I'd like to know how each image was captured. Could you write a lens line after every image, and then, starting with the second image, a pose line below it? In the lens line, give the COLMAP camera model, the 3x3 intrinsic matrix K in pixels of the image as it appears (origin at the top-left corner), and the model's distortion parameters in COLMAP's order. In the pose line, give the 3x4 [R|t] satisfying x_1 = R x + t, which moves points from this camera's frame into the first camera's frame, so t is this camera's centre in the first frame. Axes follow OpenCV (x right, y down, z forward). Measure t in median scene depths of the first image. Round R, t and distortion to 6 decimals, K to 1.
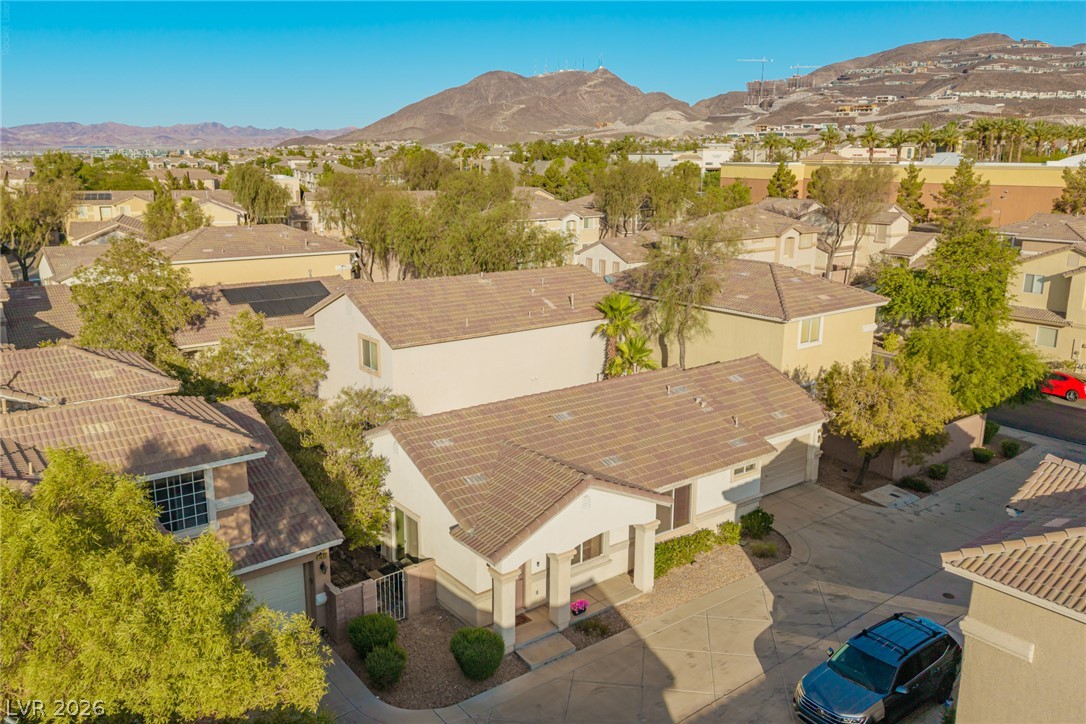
lens RADIAL K [[859.8, 0, 543.0], [0, 859.8, 362.0], [0, 0, 1]] dist [0.058456, -0.087461]
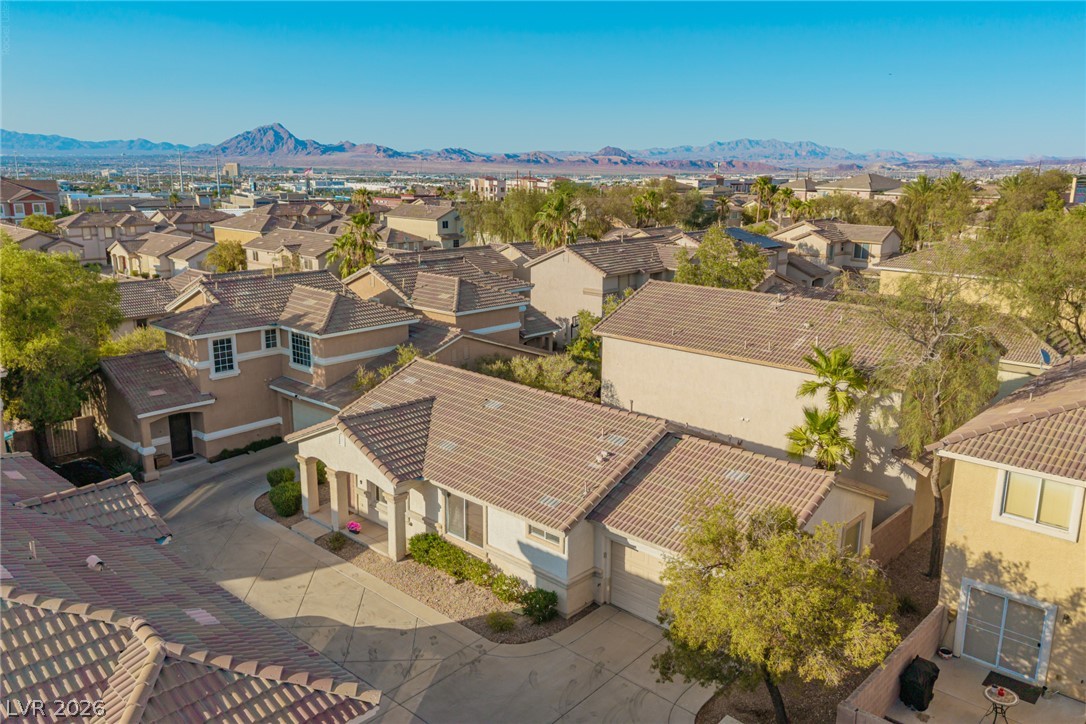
lens RADIAL K [[861.6, 0, 543.0], [0, 861.6, 362.0], [0, 0, 1]] dist [0.084684, -0.116482]
pose [[0.151614, 0.222276, -0.963123, 0.869331], [-0.238447, 0.953835, 0.182596, -0.163114], [0.959248, 0.201969, 0.197616, 0.692233]]
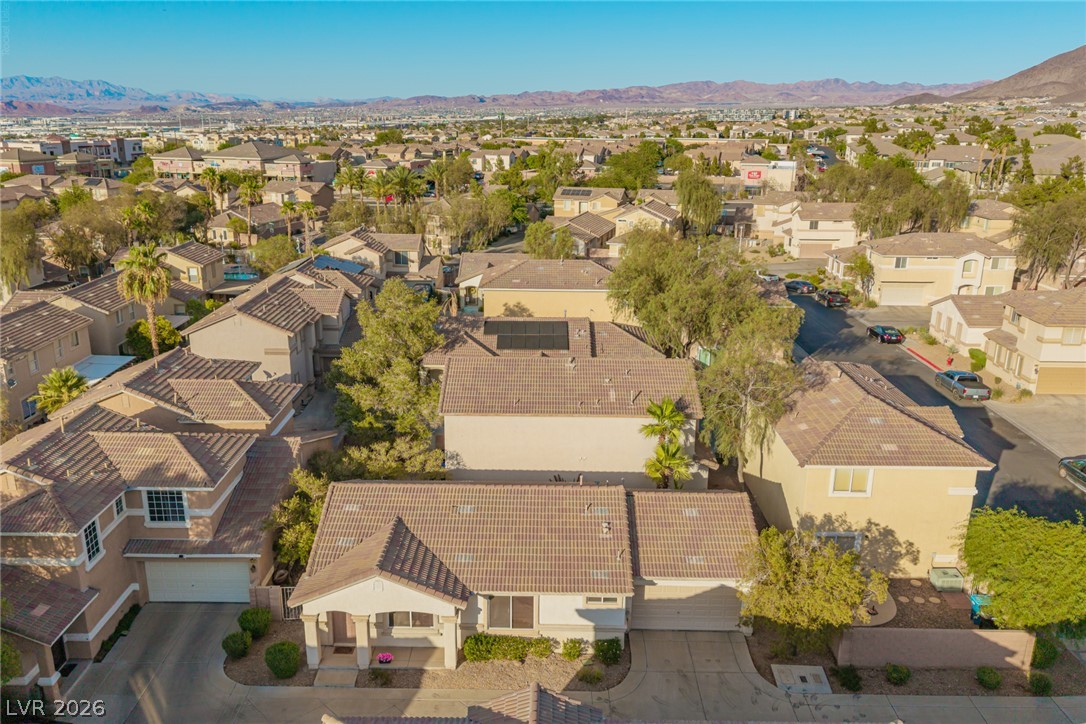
lens RADIAL K [[859.8, 0, 543.0], [0, 859.8, 362.0], [0, 0, 1]] dist [0.058456, -0.087461]
pose [[0.782623, 0.180154, -0.595858, 0.674302], [-0.150121, 0.983577, 0.100203, -0.238265], [0.604124, 0.011029, 0.796814, 0.058920]]
